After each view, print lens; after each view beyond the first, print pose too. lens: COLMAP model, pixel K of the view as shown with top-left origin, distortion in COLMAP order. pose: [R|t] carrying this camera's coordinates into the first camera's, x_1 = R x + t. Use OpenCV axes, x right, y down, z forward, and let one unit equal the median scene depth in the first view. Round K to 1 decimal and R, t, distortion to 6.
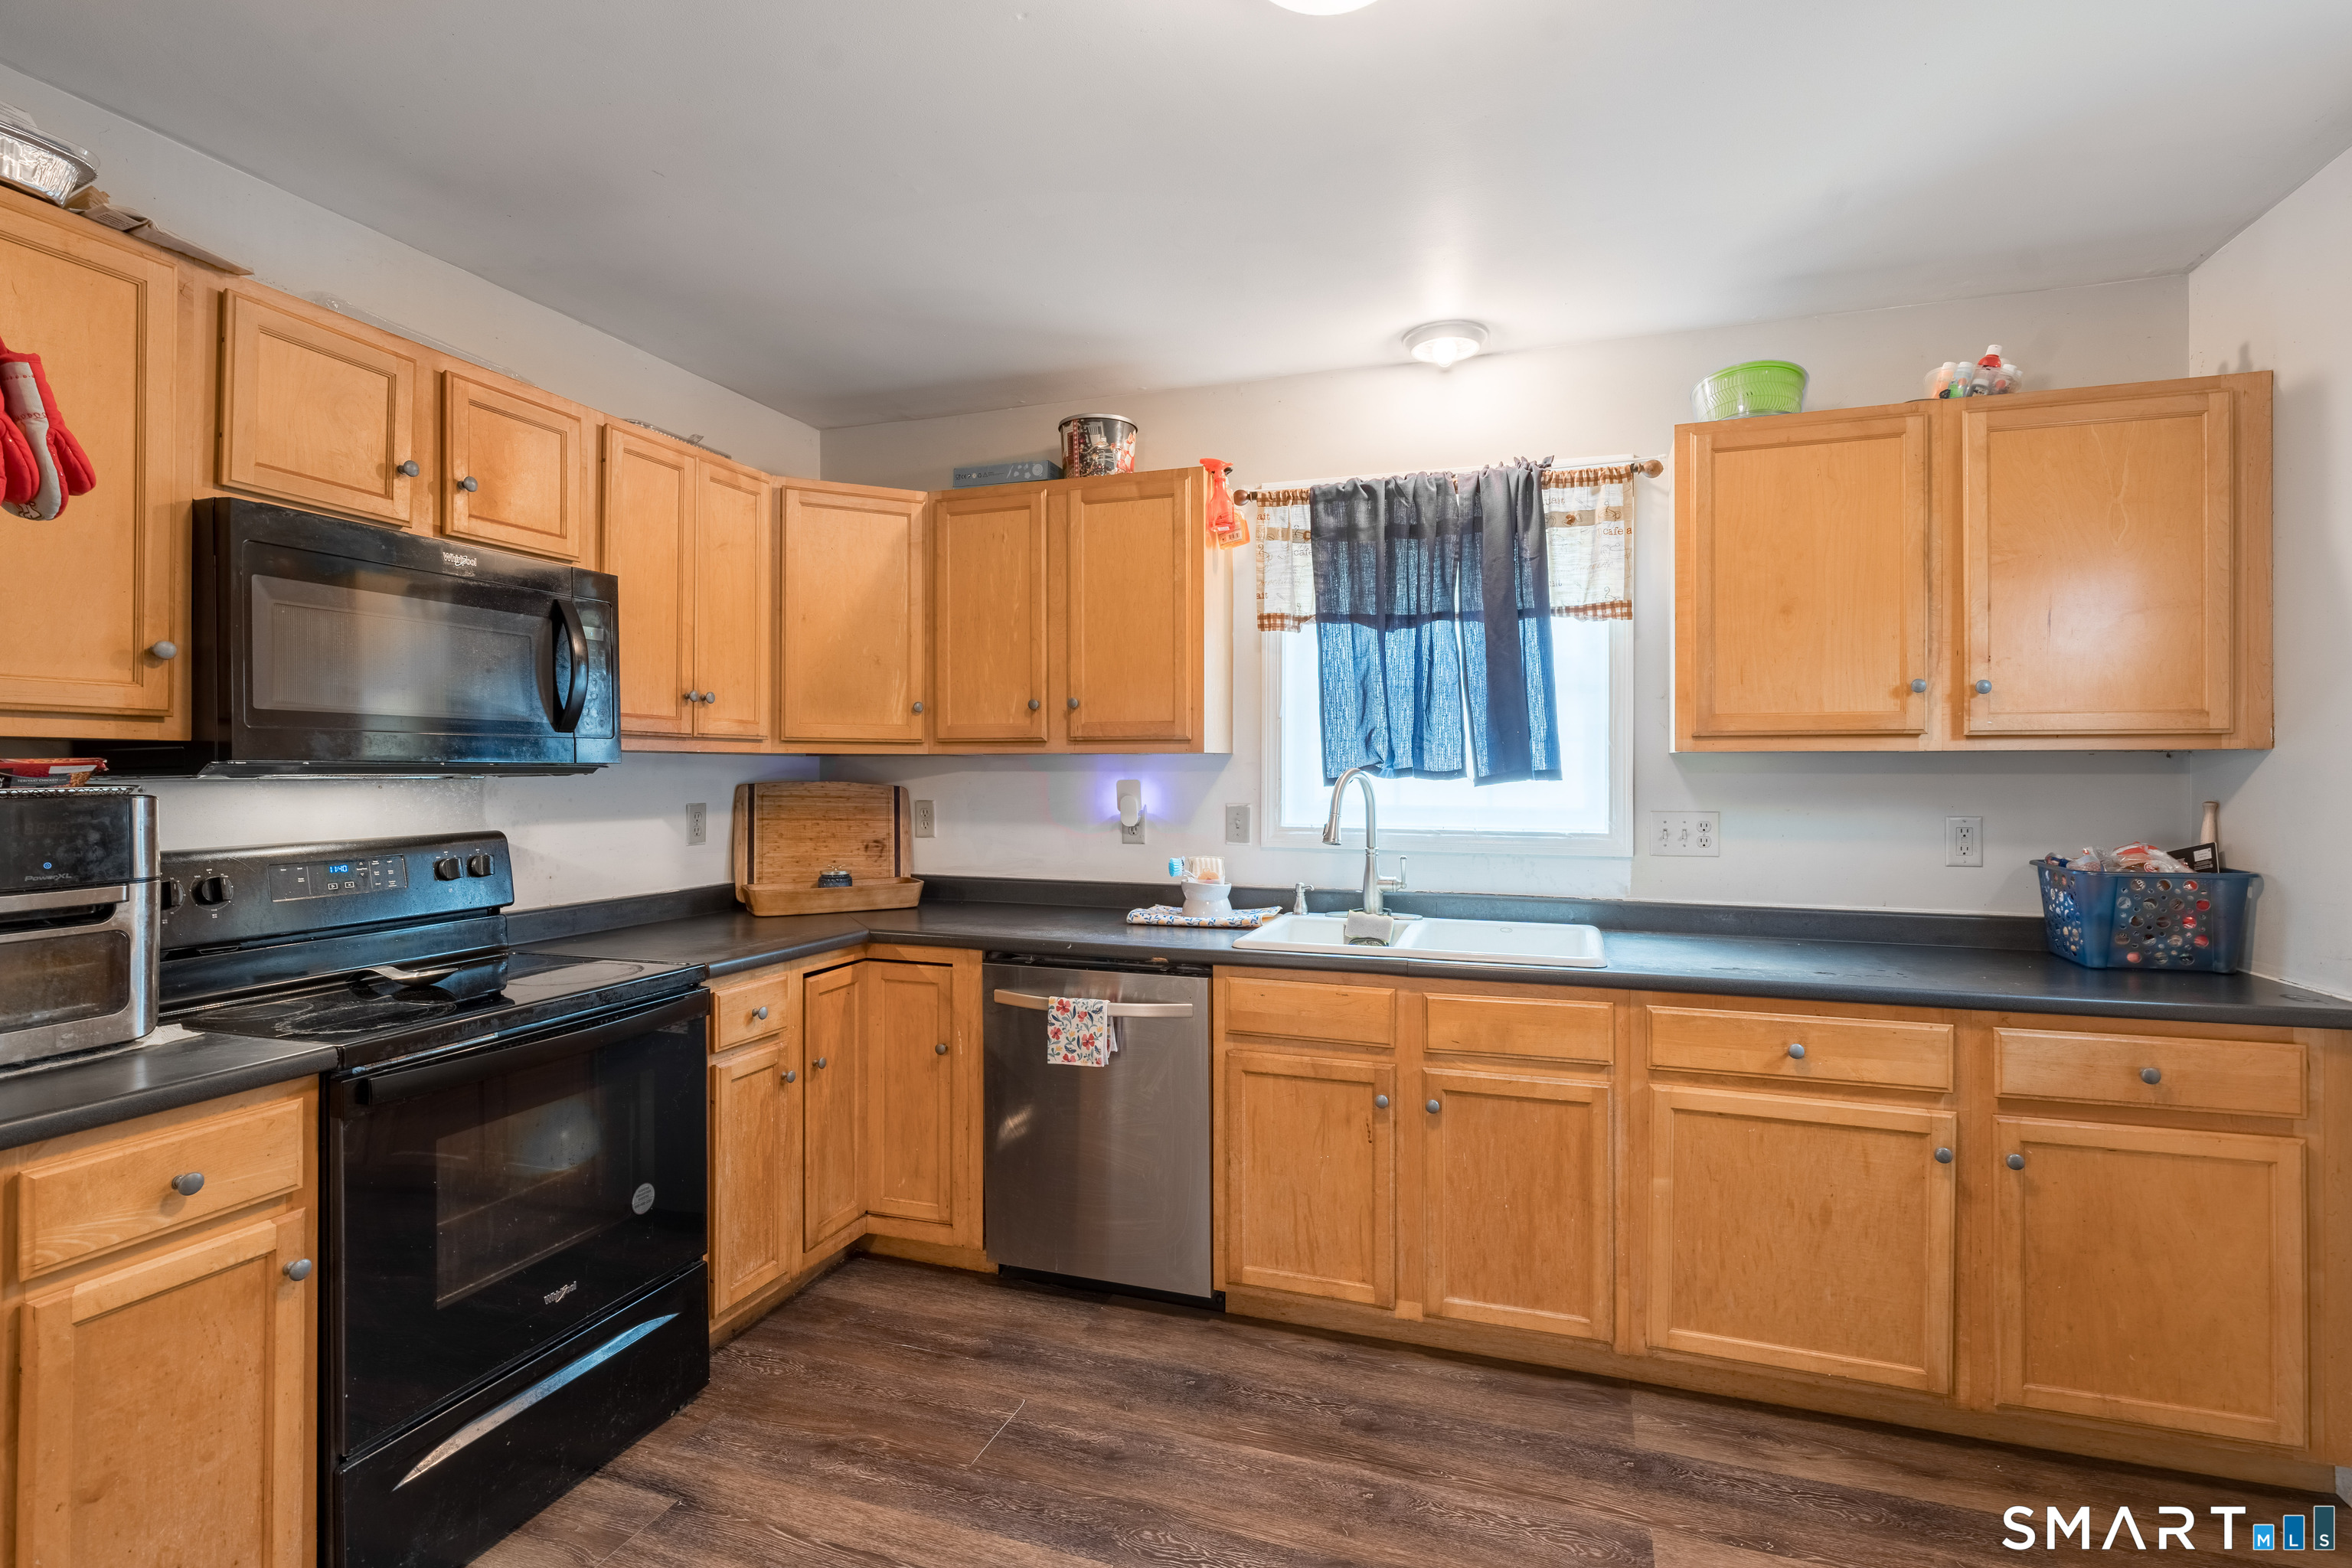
lens RADIAL K [[1120.2, 0, 1178.7], [0, 1120.2, 766.6], [0, 0, 1]] dist [-0.000934, 0.000069]
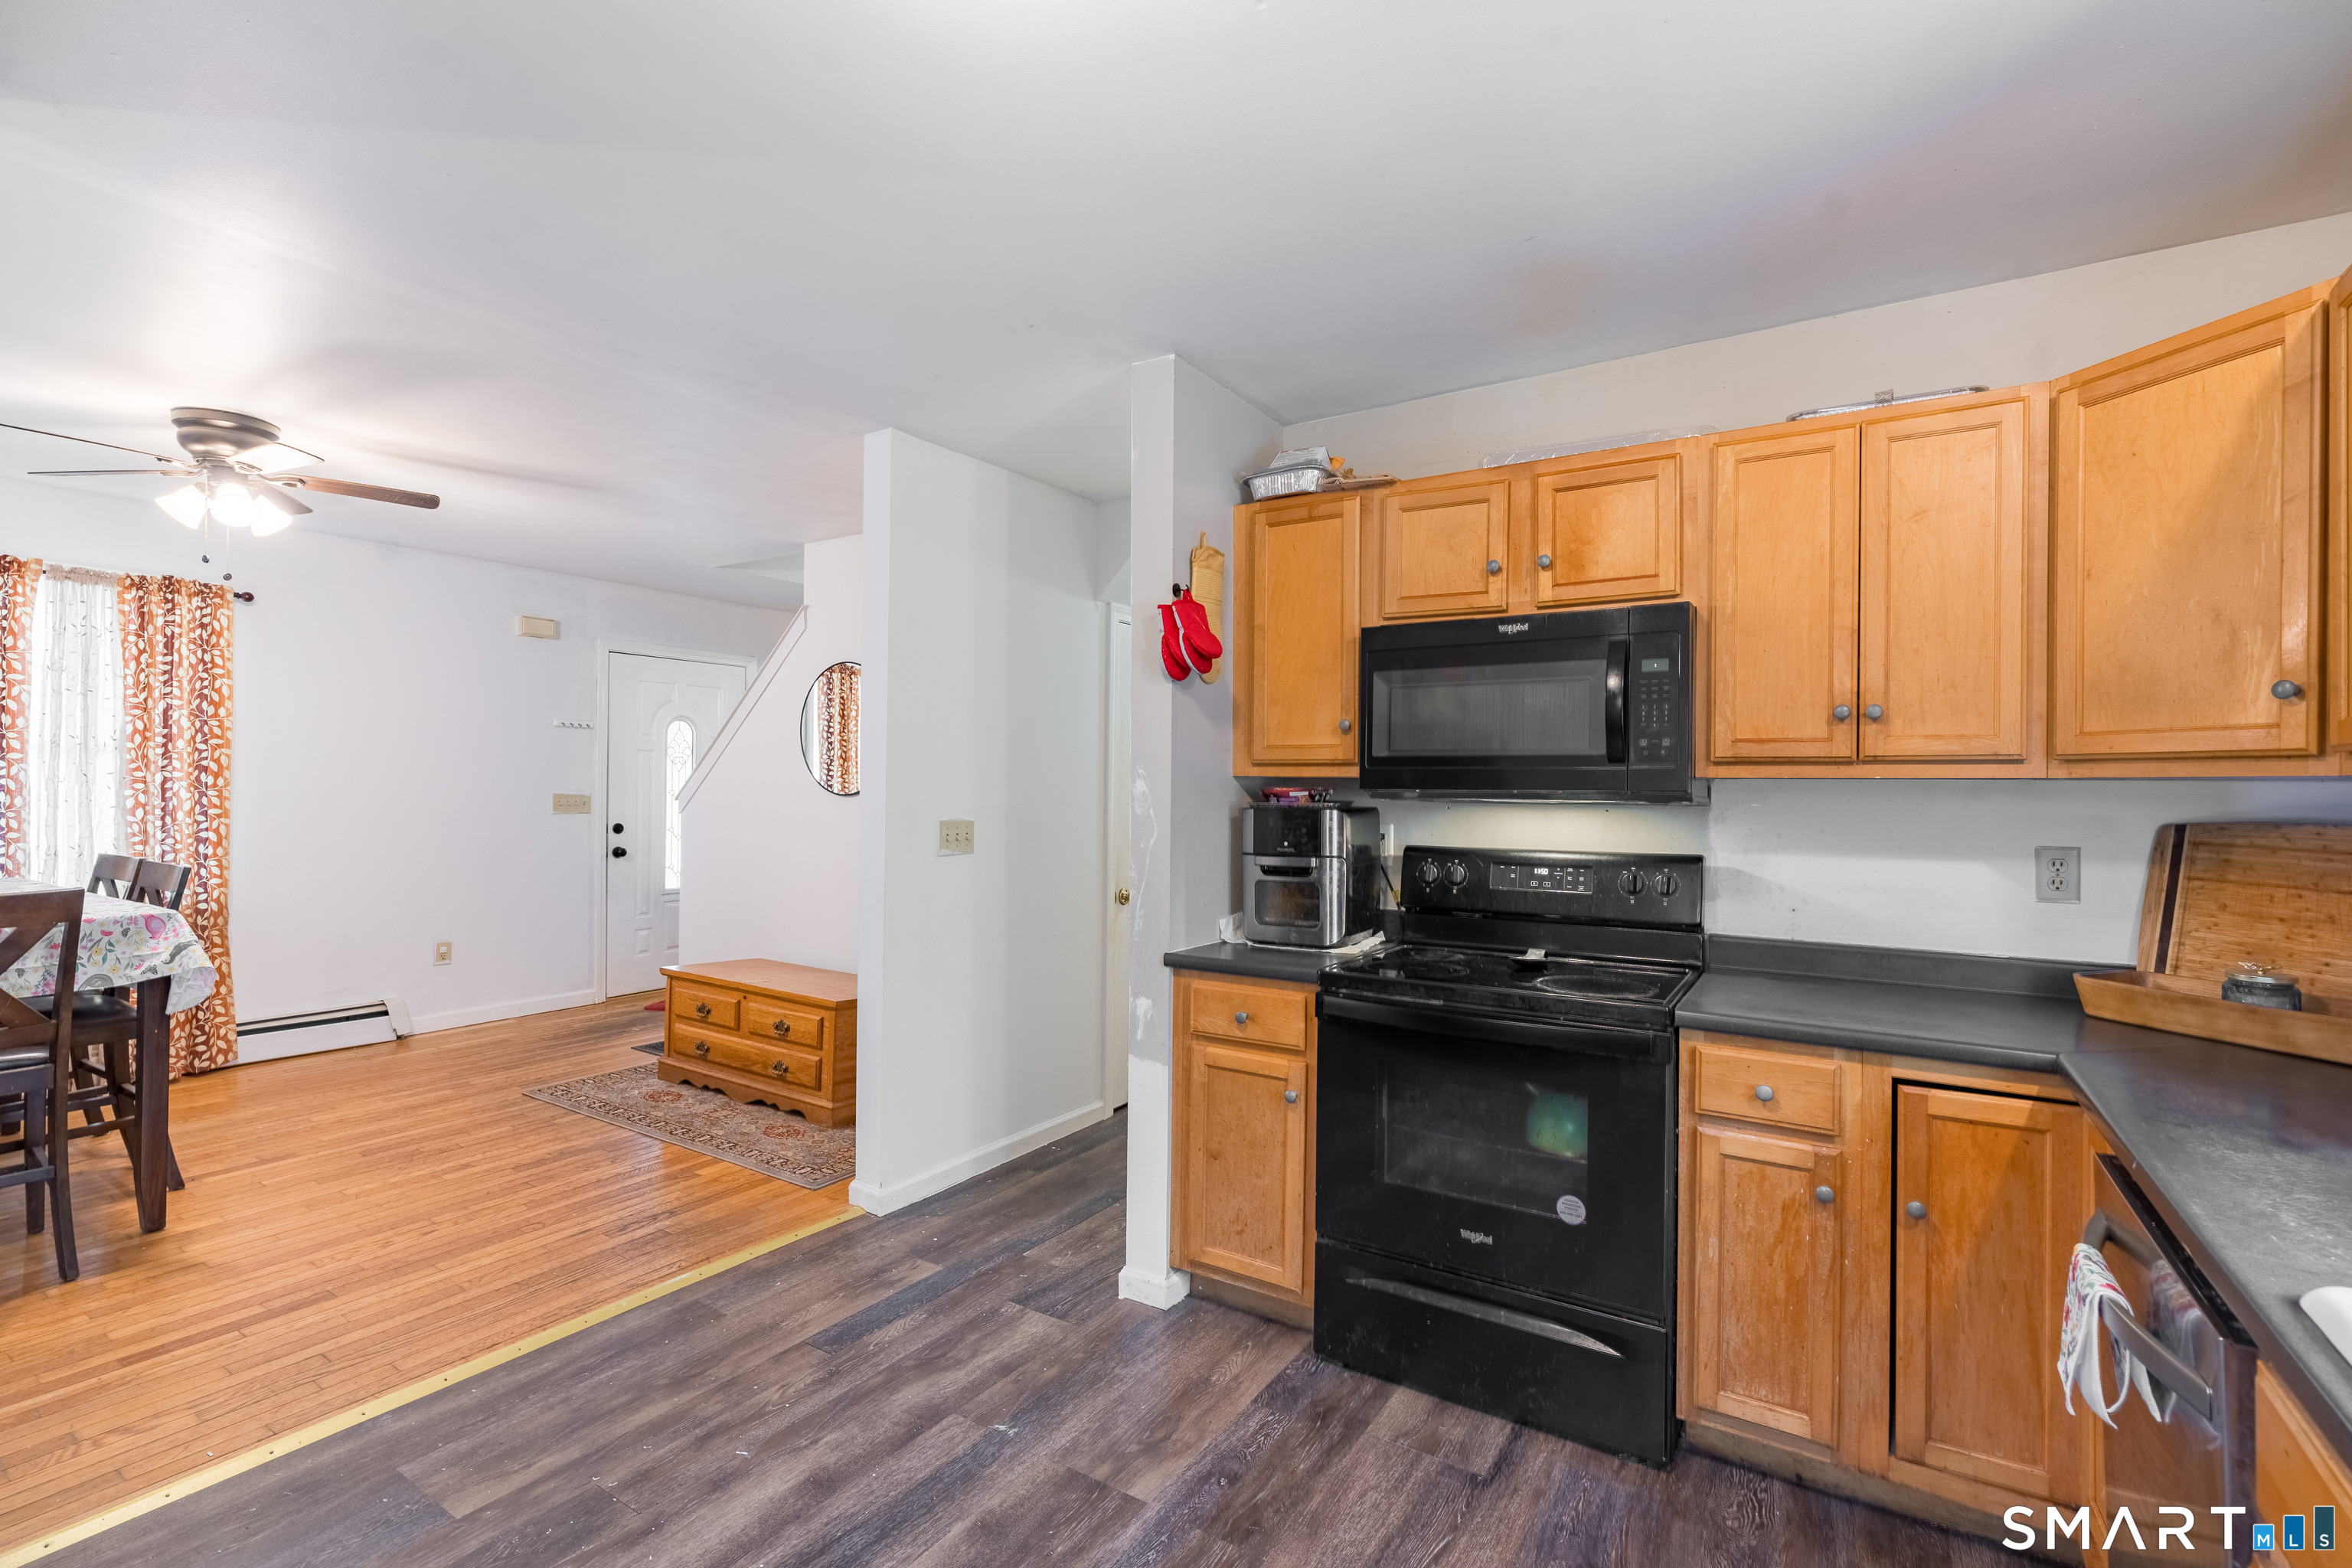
lens RADIAL K [[1063.9, 0, 1176.0], [0, 1063.9, 784.0], [0, 0, 1]] dist [-0.003513, 0.000994]
pose [[-0.235015, -0.007218, -0.971965, 0.441756], [-0.006548, 0.999961, -0.005843, -0.001030], [0.971970, 0.004991, -0.235053, 0.676231]]
